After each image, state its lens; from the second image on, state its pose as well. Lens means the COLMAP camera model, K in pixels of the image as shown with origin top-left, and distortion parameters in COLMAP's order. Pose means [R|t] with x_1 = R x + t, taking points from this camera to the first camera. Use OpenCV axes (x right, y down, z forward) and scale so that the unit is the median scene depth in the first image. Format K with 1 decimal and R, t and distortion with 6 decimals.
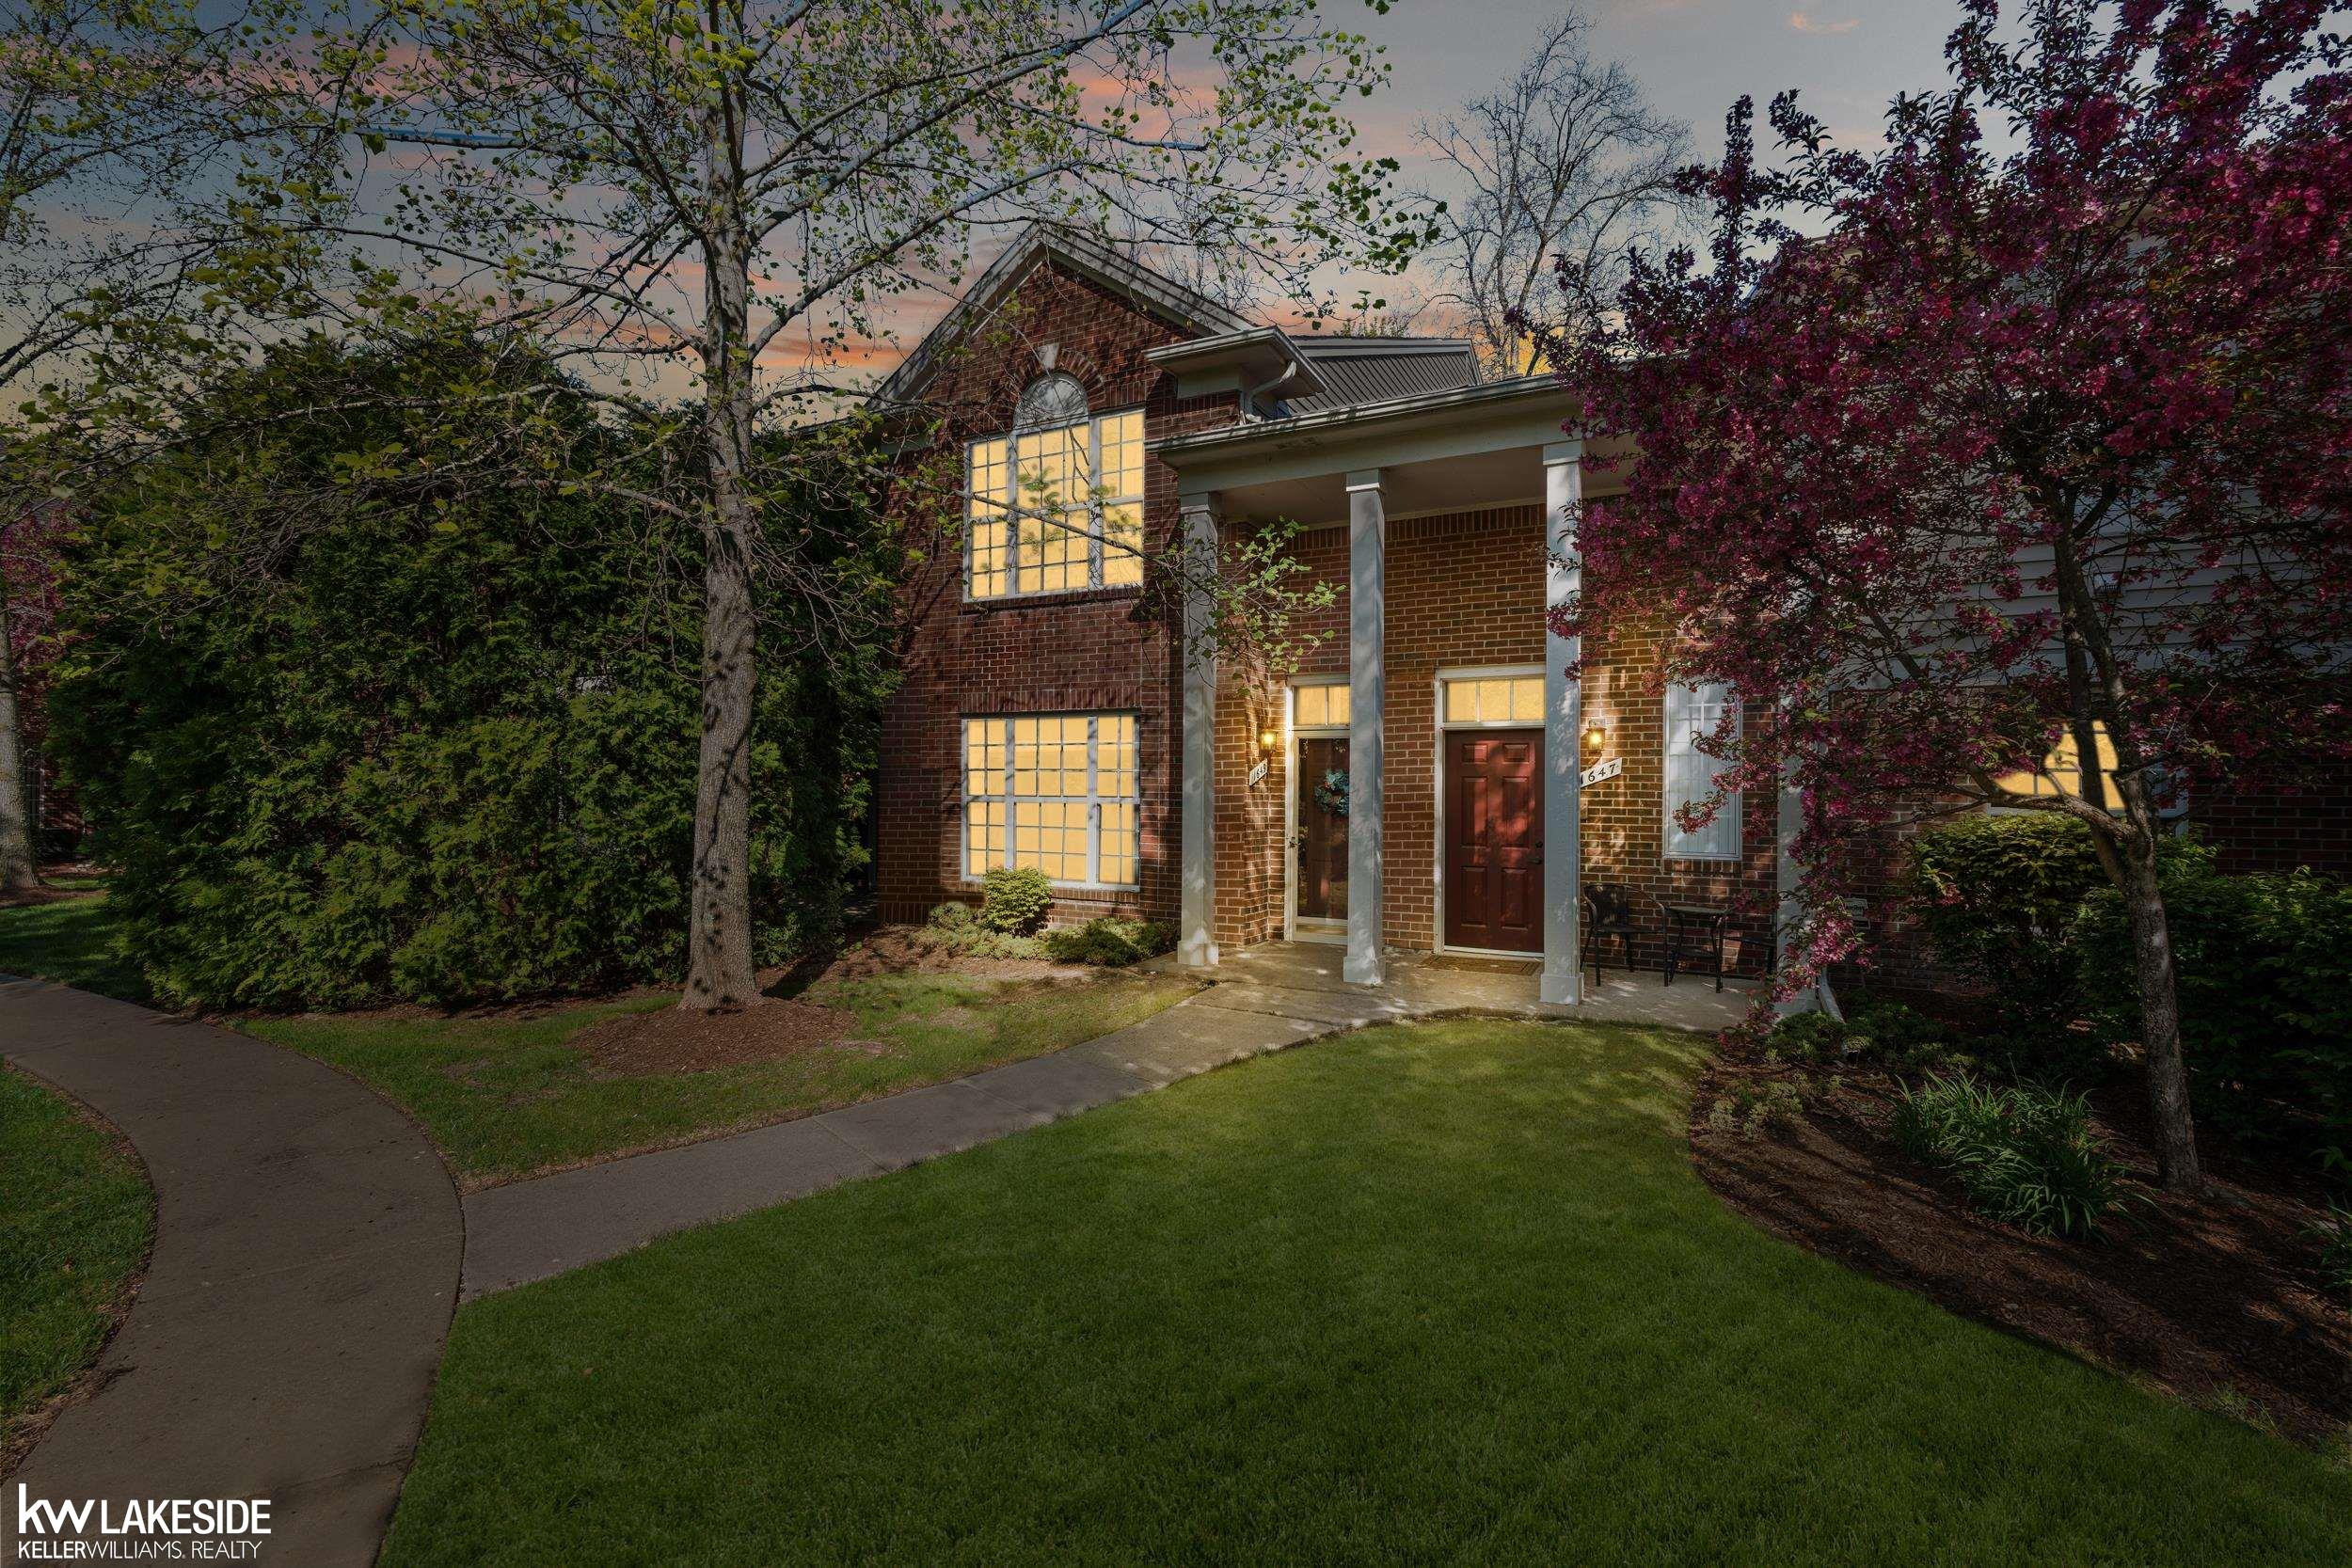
lens RADIAL K [[1027.3, 0, 1174.1], [0, 1027.3, 788.2], [0, 0, 1]] dist [-0.000203, 0.000649]
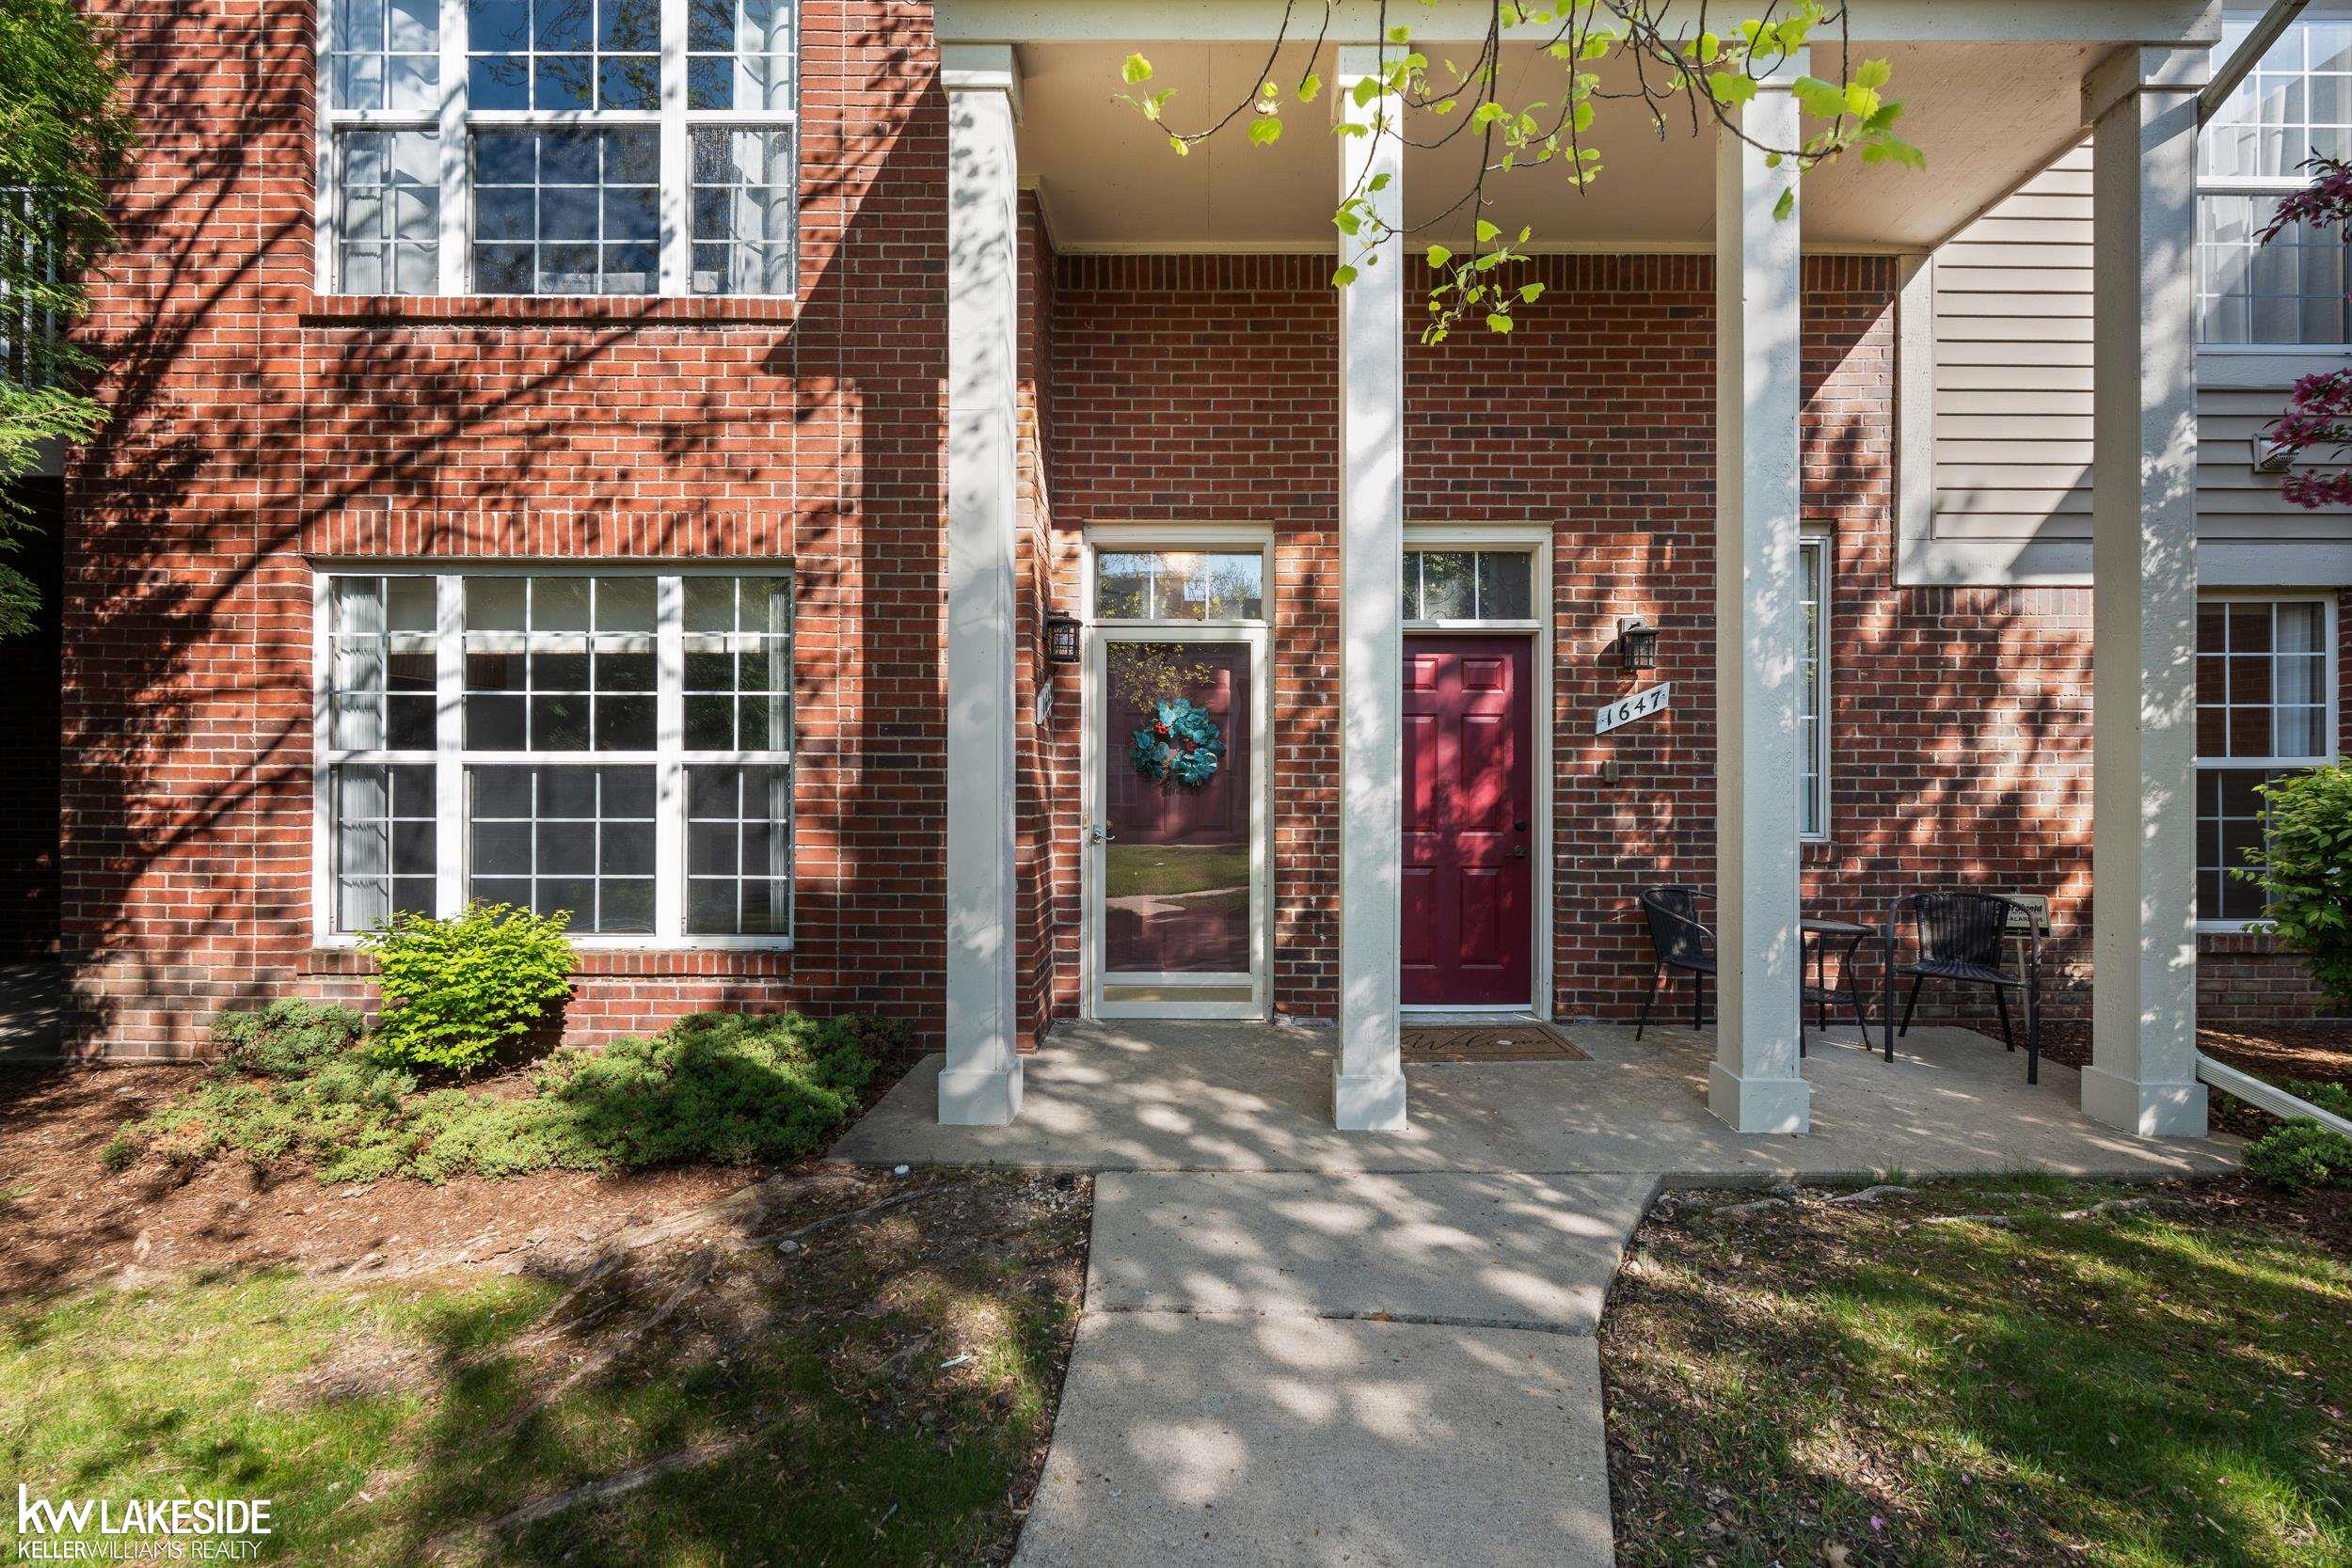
lens RADIAL K [[1027.3, 0, 1178.7], [0, 1027.3, 772.6], [0, 0, 1]] dist [-0.000203, 0.000649]
pose [[0.886724, -0.004096, 0.462282, -0.100923], [0.003712, 0.999992, 0.001739, 0.020908], [-0.462285, 0.000174, 0.886731, 0.540976]]
